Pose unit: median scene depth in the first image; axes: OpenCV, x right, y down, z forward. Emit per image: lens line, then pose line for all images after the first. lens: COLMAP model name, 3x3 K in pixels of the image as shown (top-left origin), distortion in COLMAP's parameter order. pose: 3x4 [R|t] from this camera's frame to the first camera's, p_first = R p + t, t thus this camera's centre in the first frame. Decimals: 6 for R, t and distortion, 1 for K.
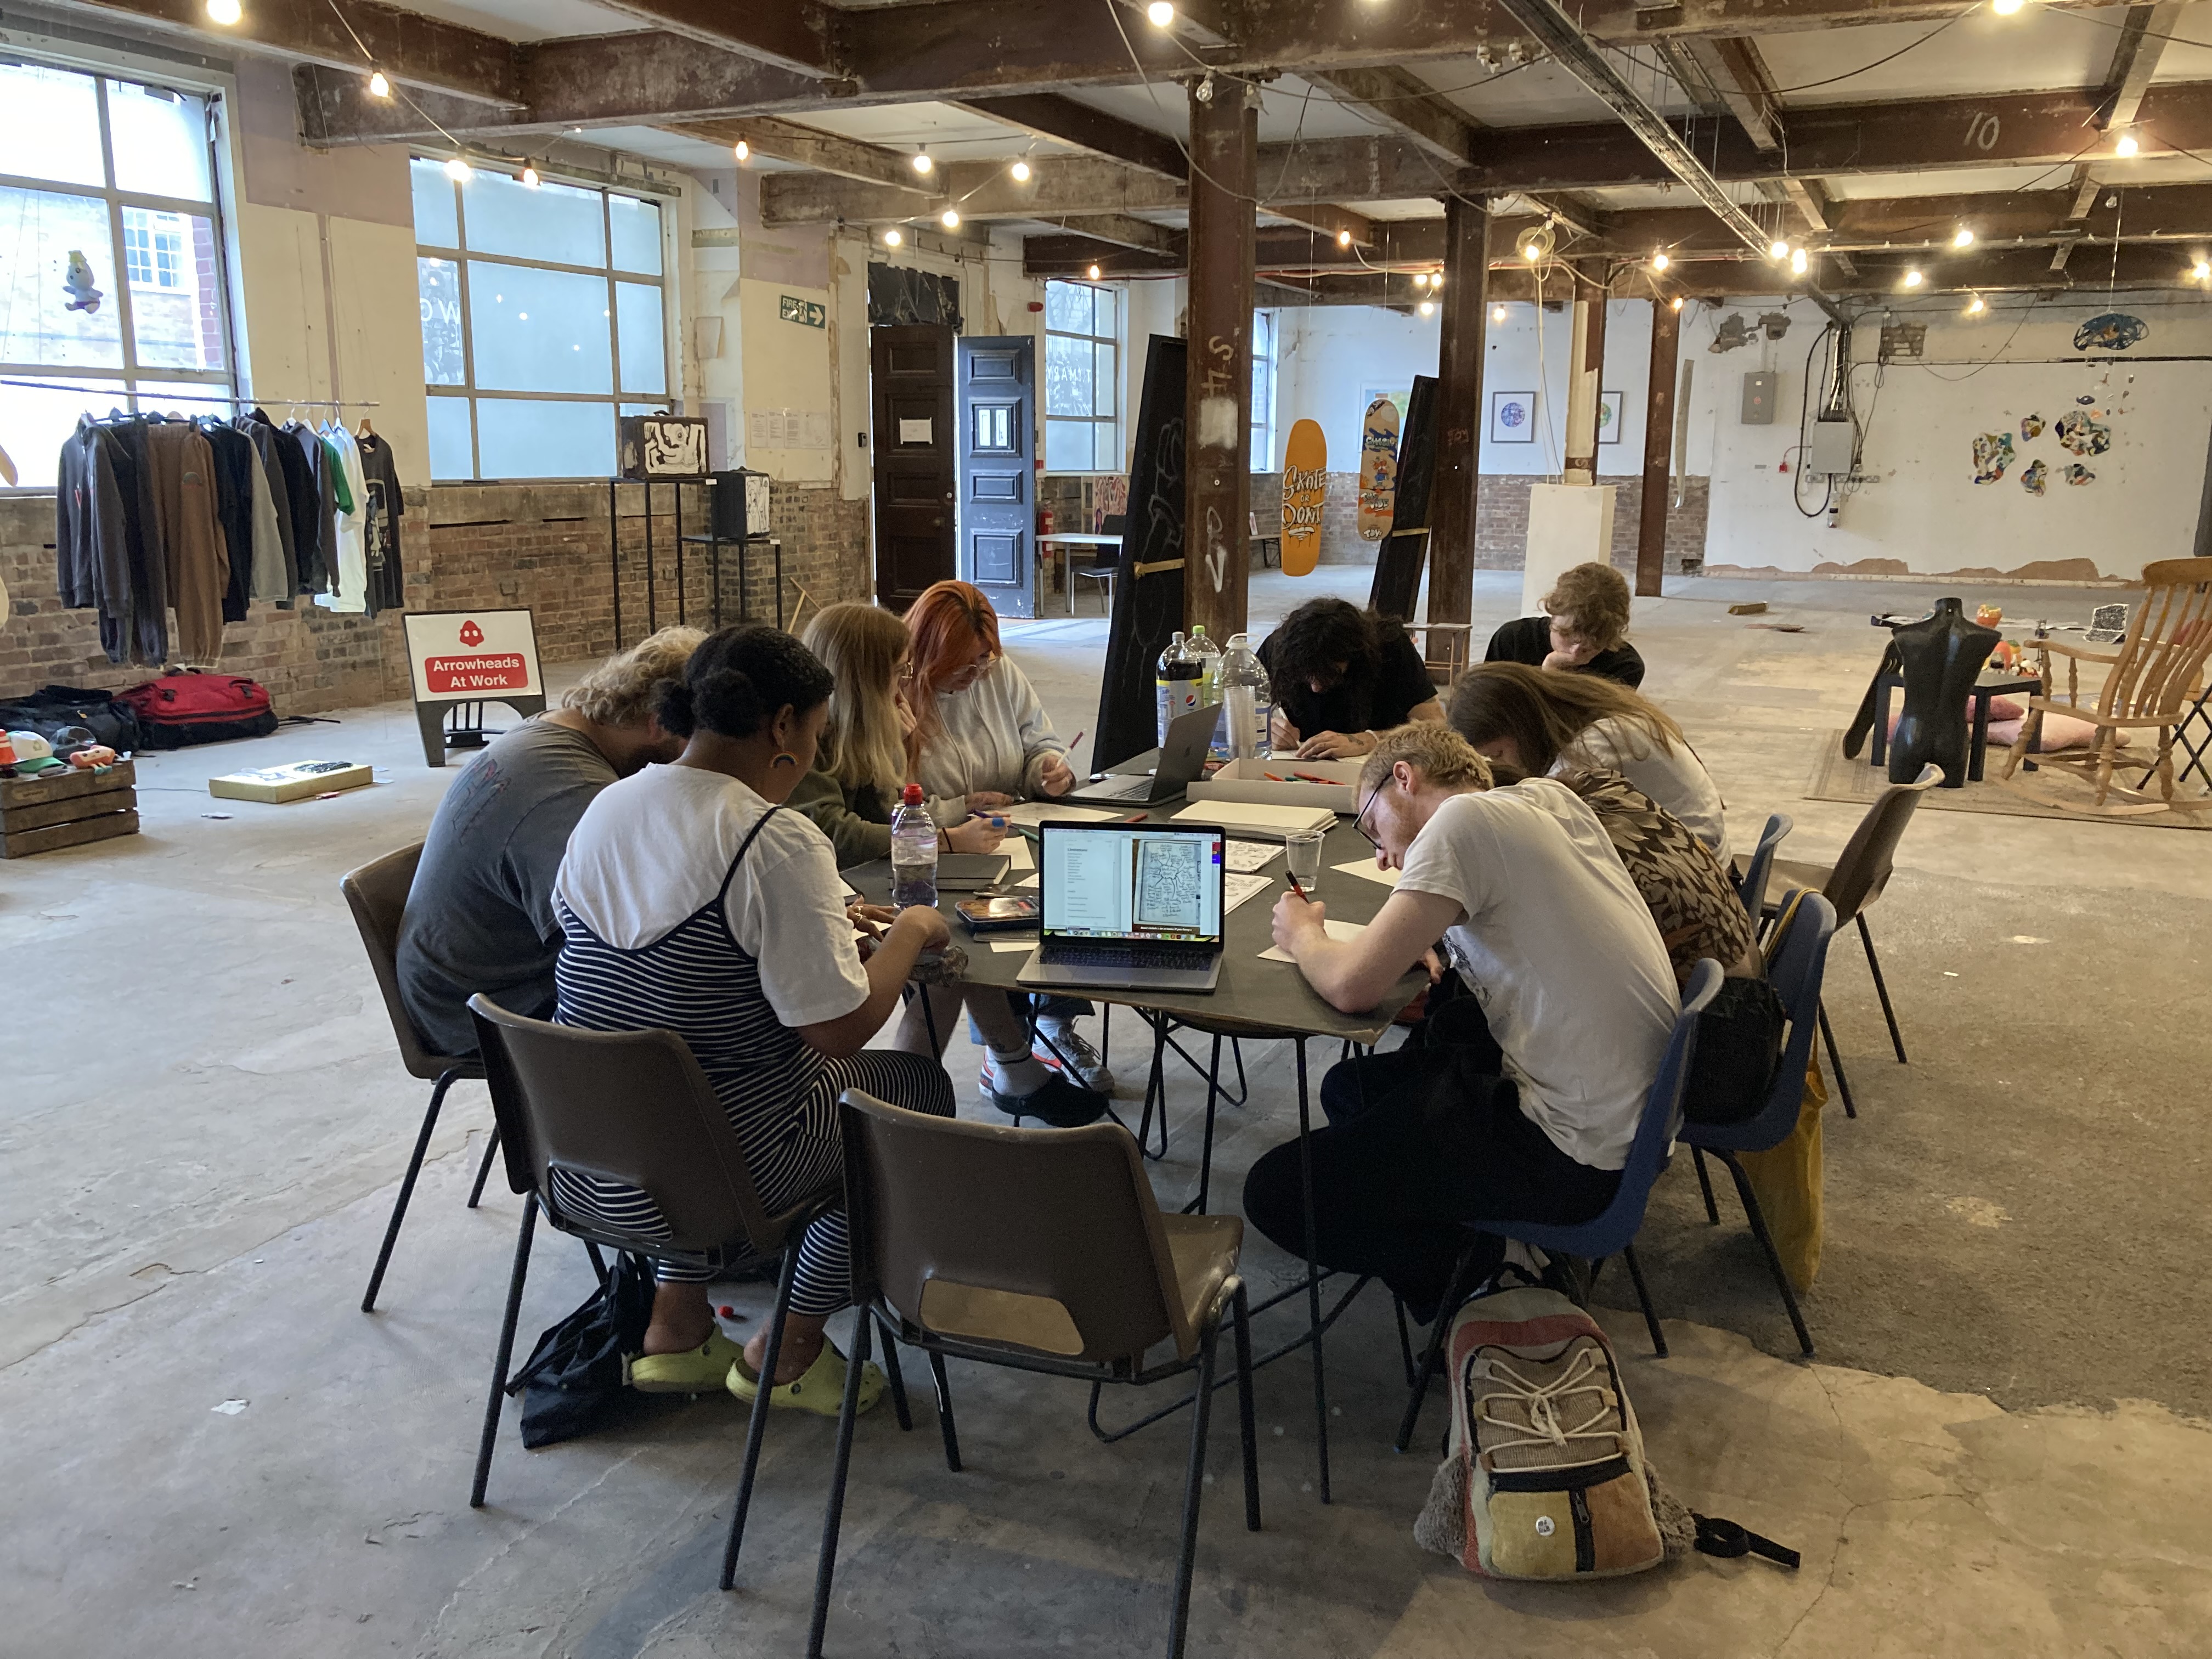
lens RADIAL K [[1801.6, 0, 1115.9], [0, 1801.6, 828.5], [0, 0, 1]] dist [0.002211, 0.004281]
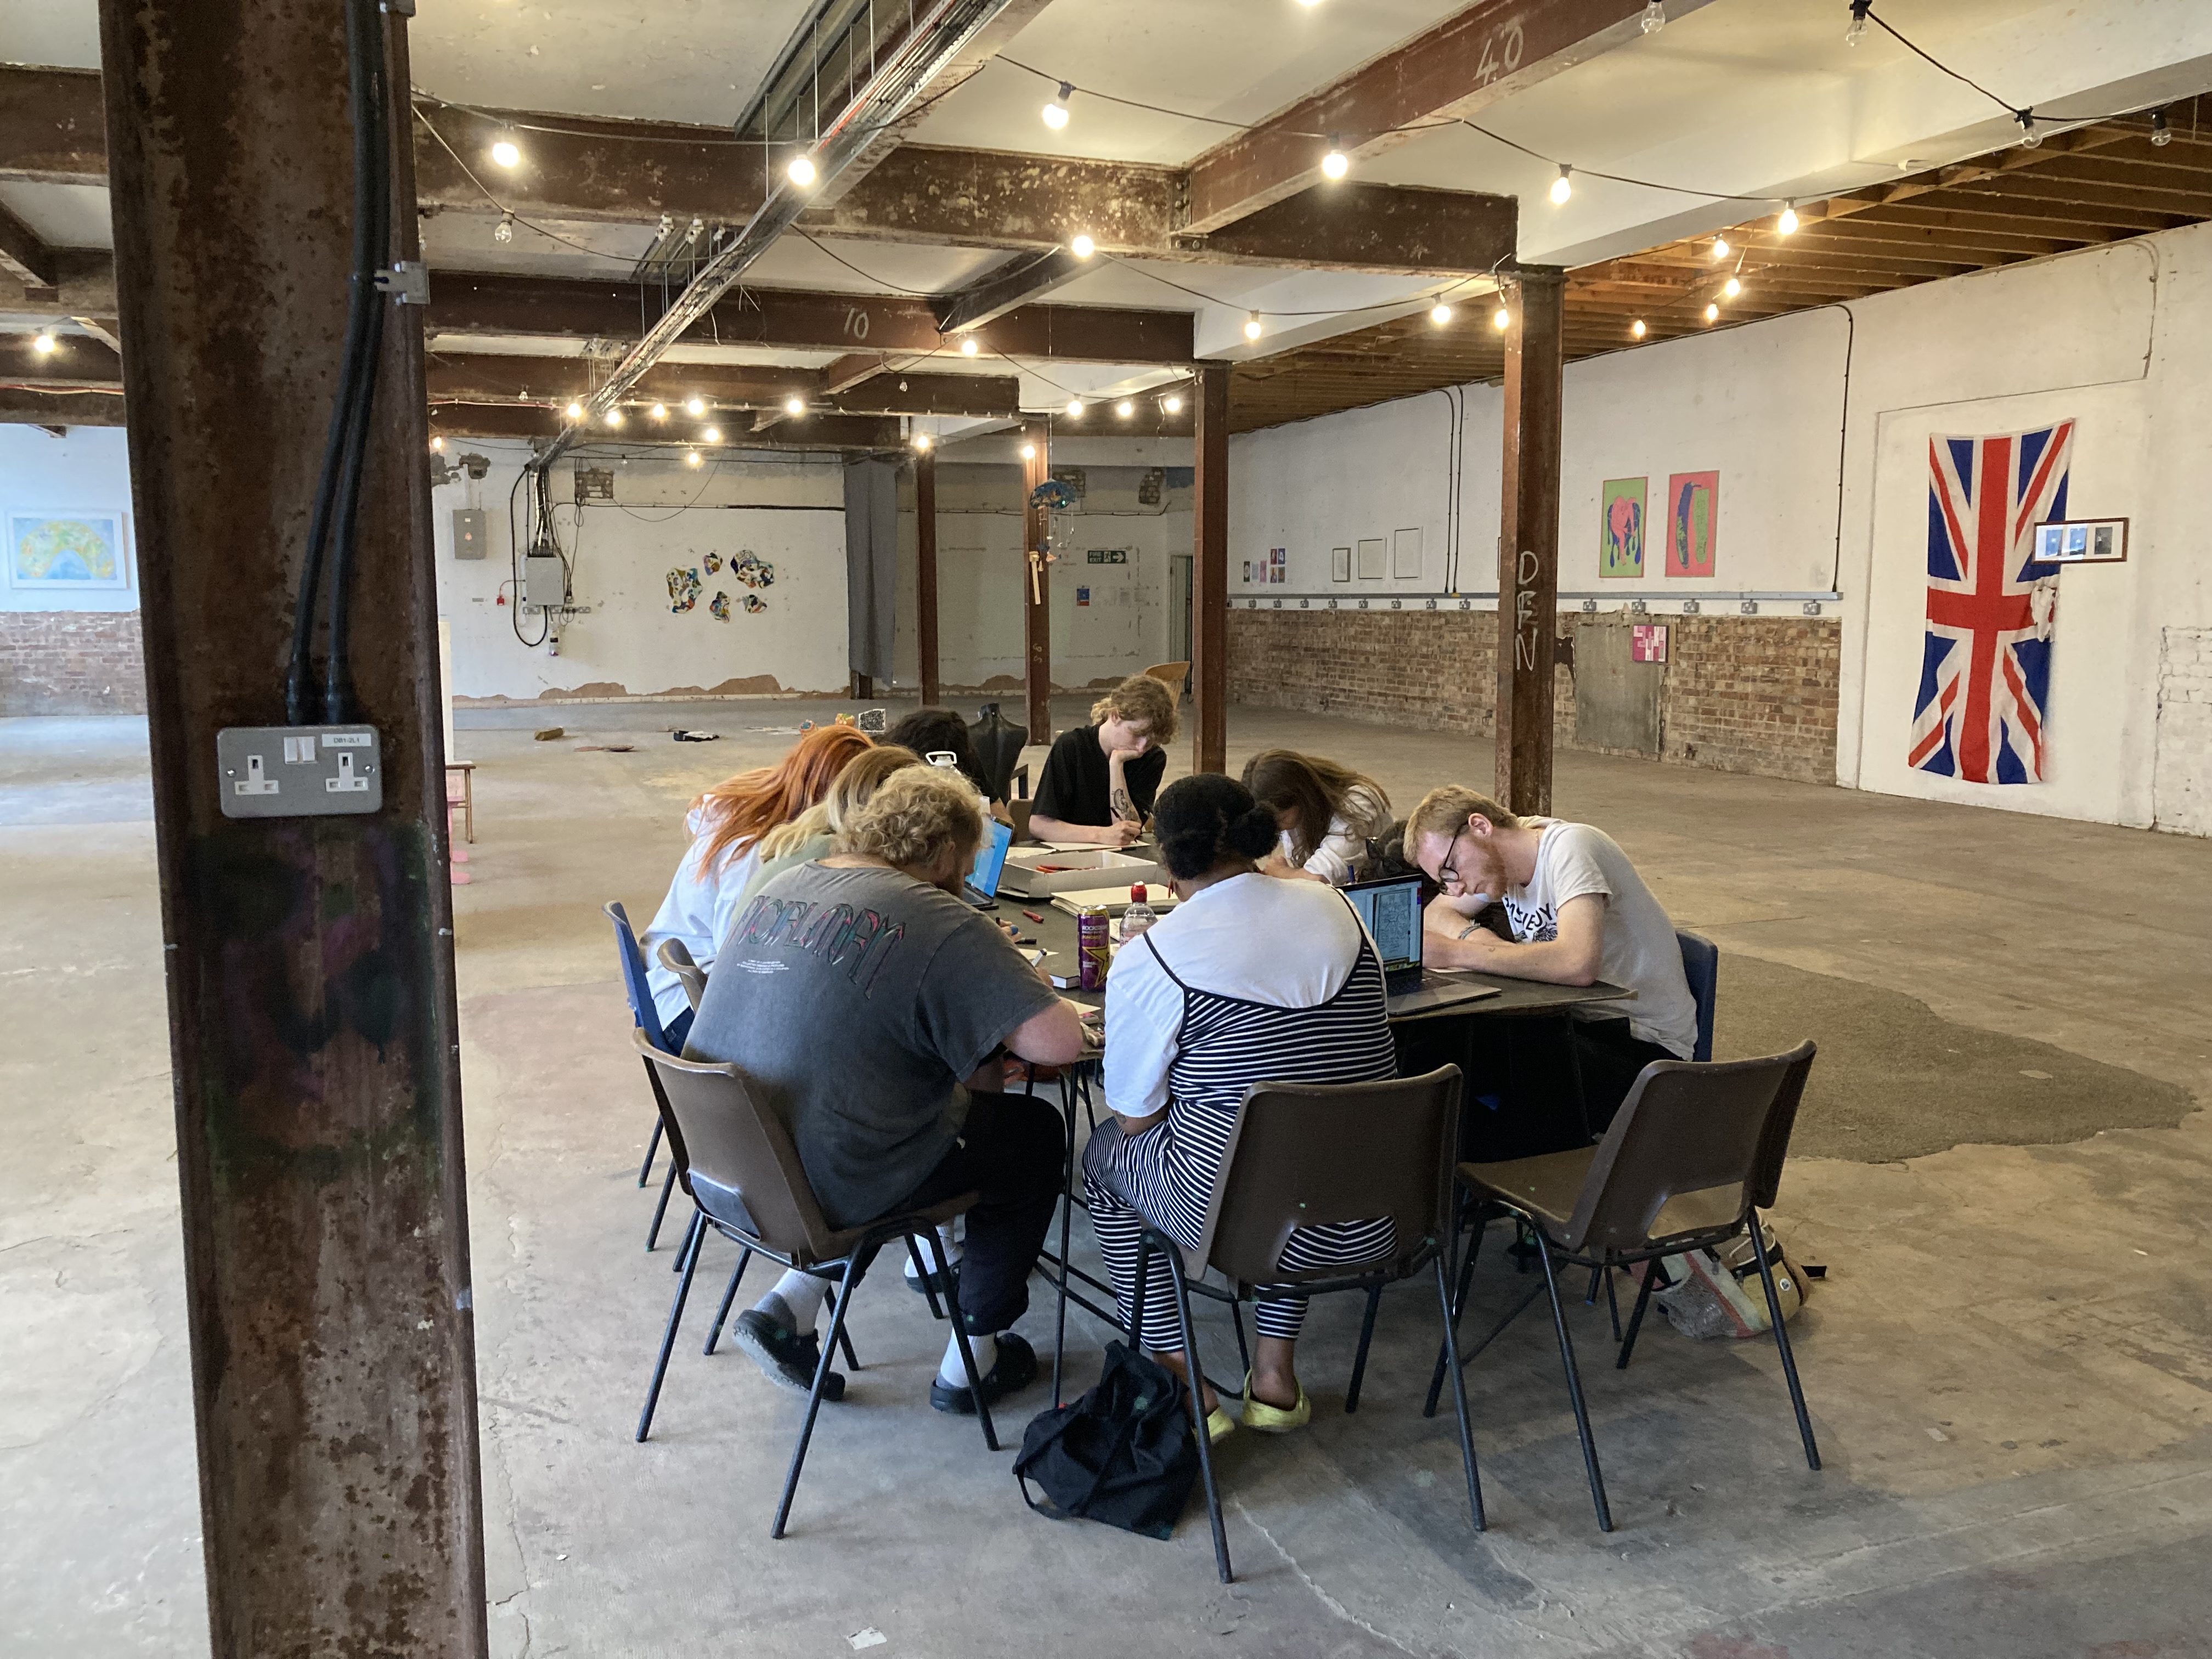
lens RADIAL K [[1801.6, 0, 1119.0], [0, 1801.6, 823.3], [0, 0, 1]] dist [0.002211, 0.004281]
pose [[0.701349, -0.099538, 0.705834, -0.133087], [0.151598, 0.988378, -0.011252, -0.007453], [-0.696511, 0.114895, 0.708288, 0.029625]]
